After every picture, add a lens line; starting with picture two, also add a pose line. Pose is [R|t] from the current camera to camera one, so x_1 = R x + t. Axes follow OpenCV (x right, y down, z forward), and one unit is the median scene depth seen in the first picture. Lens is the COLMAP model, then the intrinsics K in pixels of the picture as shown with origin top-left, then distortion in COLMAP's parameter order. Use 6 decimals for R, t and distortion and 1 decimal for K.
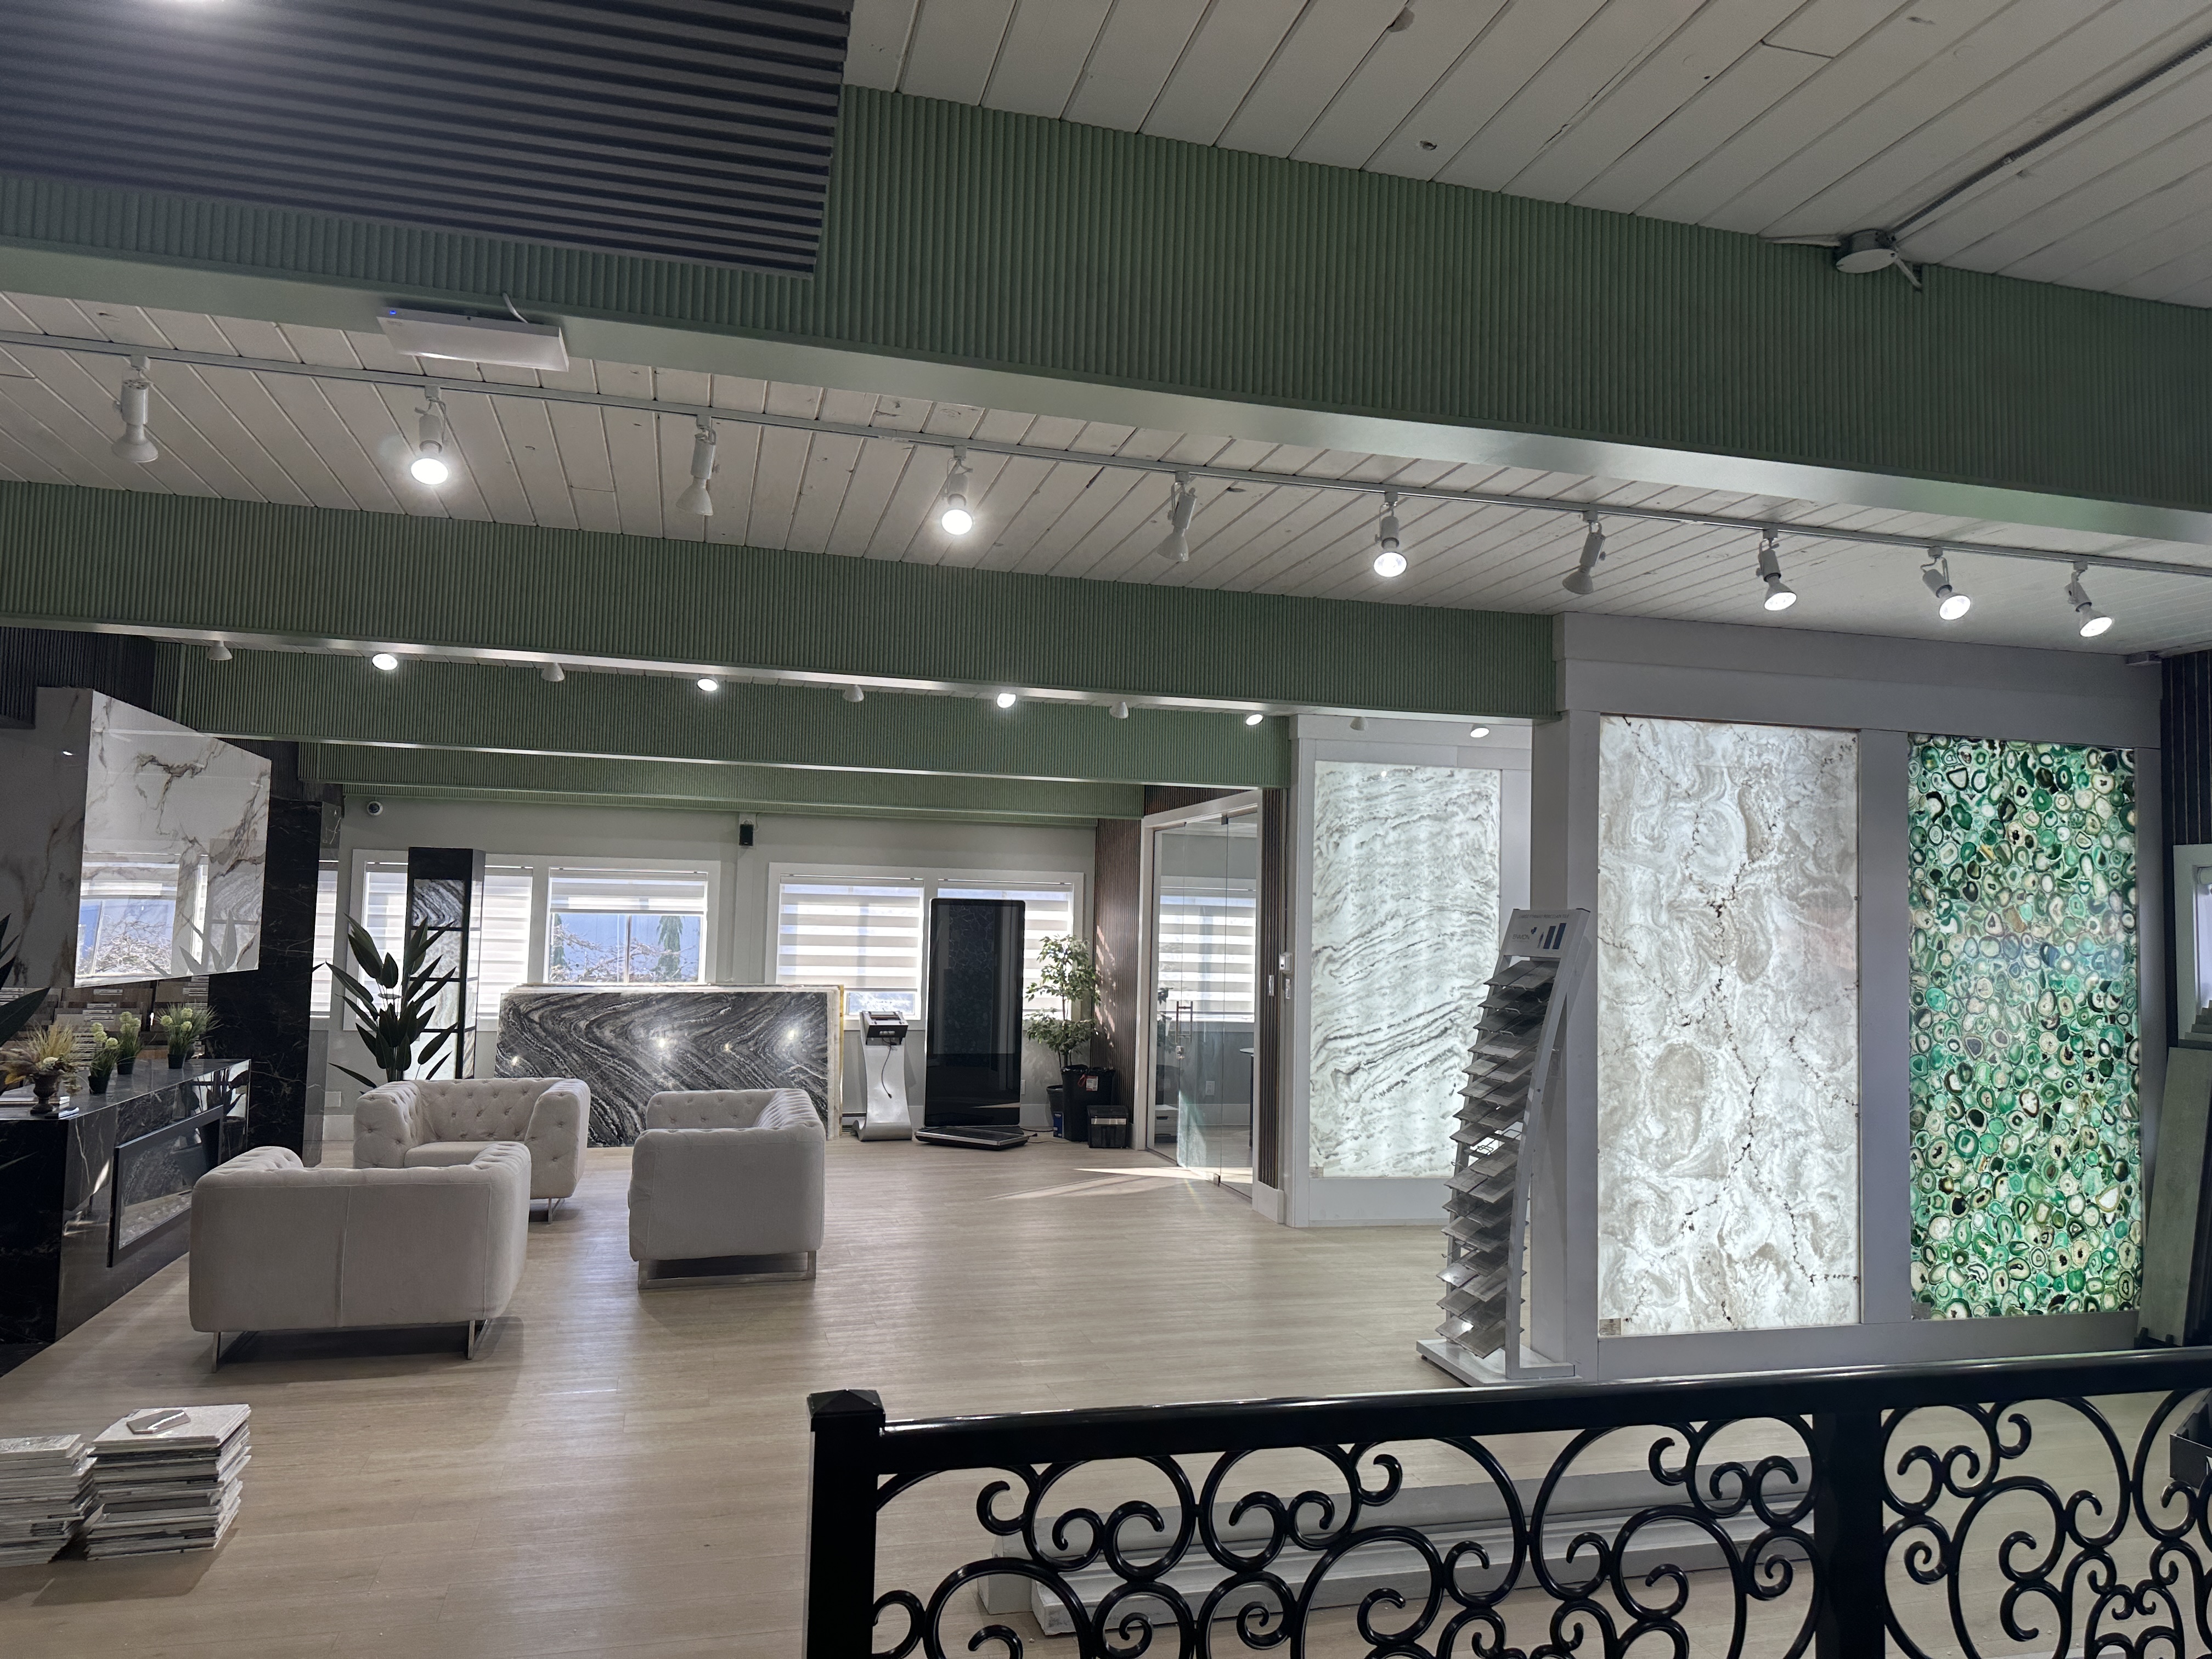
lens RADIAL K [[1545.1, 0, 1094.6], [0, 1545.1, 826.2], [0, 0, 1]] dist [0.057628, -0.063912]
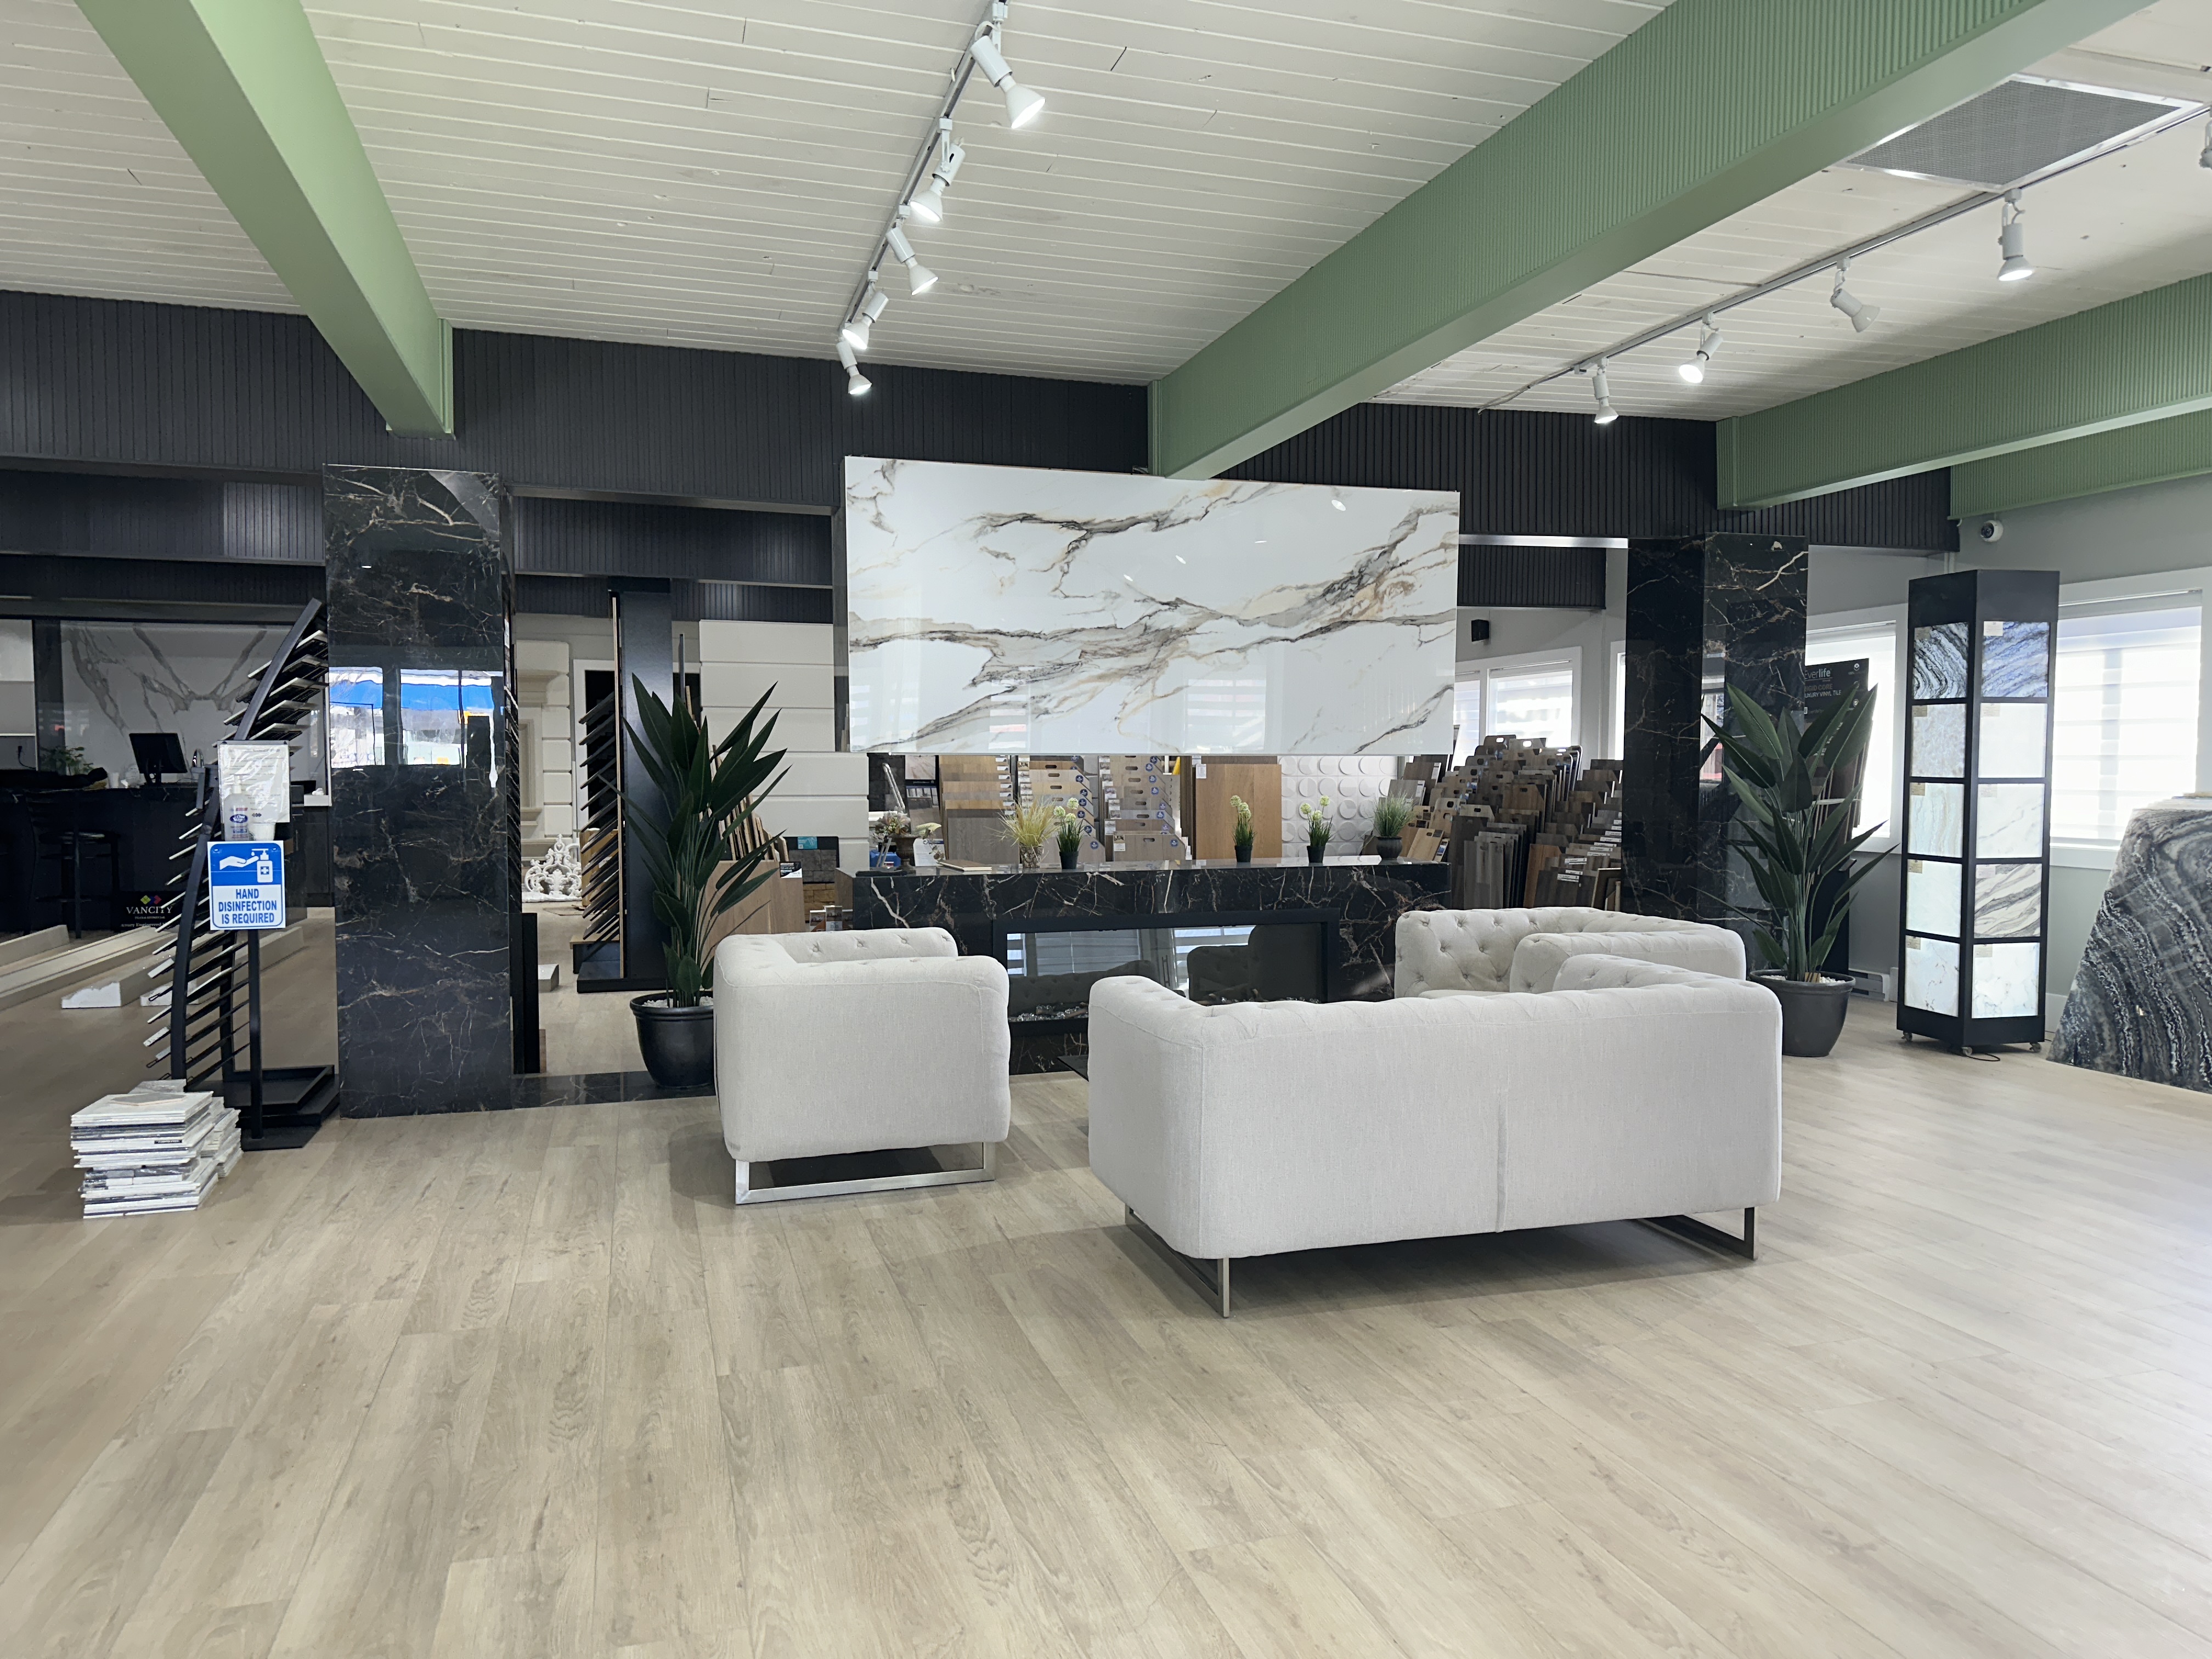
lens RADIAL K [[1545.1, 0, 1110.1], [0, 1545.1, 831.9], [0, 0, 1]] dist [0.057628, -0.063912]
pose [[0.038141, 0.019208, -0.999088, 0.277215], [0.070755, 0.997254, 0.021874, 0.107635], [0.996764, -0.071525, 0.036677, 0.838380]]
